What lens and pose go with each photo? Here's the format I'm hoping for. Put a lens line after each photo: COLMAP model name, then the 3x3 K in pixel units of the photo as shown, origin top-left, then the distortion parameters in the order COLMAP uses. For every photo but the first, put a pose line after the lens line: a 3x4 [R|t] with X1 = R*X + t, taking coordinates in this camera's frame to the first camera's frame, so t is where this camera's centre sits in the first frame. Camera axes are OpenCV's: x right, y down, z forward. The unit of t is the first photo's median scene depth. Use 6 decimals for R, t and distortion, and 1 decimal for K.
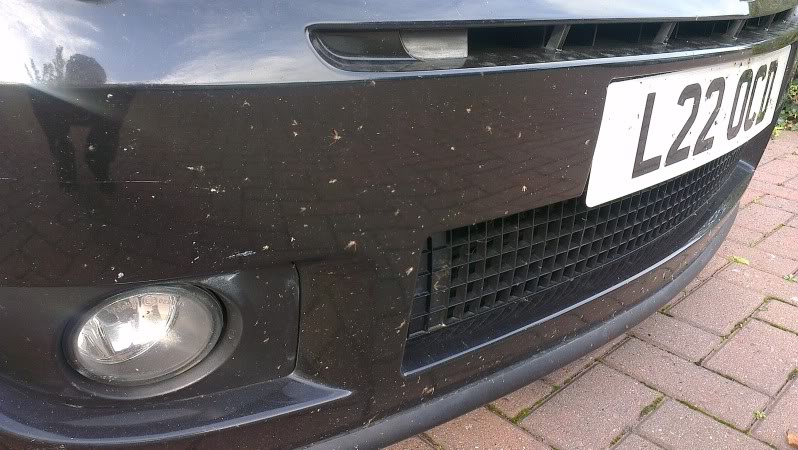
lens RADIAL K [[635.8, 0, 400.1], [0, 635.8, 222.6], [0, 0, 1]] dist [0.117638, -0.158993]
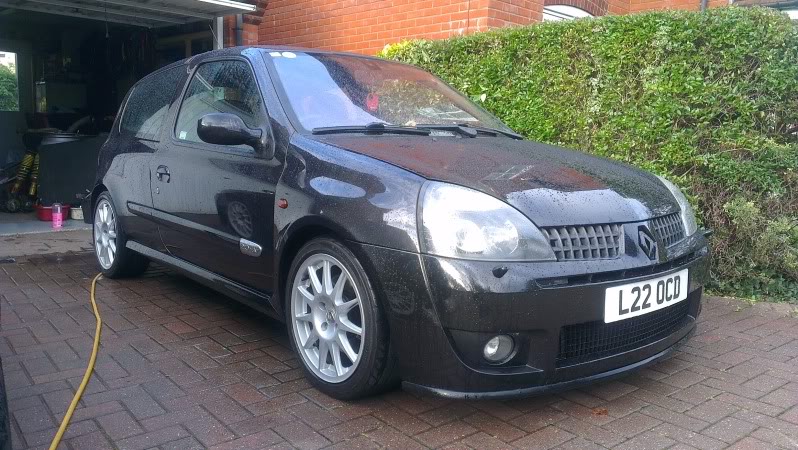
lens RADIAL K [[635.8, 0, 396.8], [0, 635.8, 225.0], [0, 0, 1]] dist [0.117638, -0.158993]
pose [[0.993568, -0.025651, -0.110297, -0.395045], [-0.004195, 0.965000, -0.262215, 0.352692], [0.113163, 0.260991, 0.958686, -2.399488]]
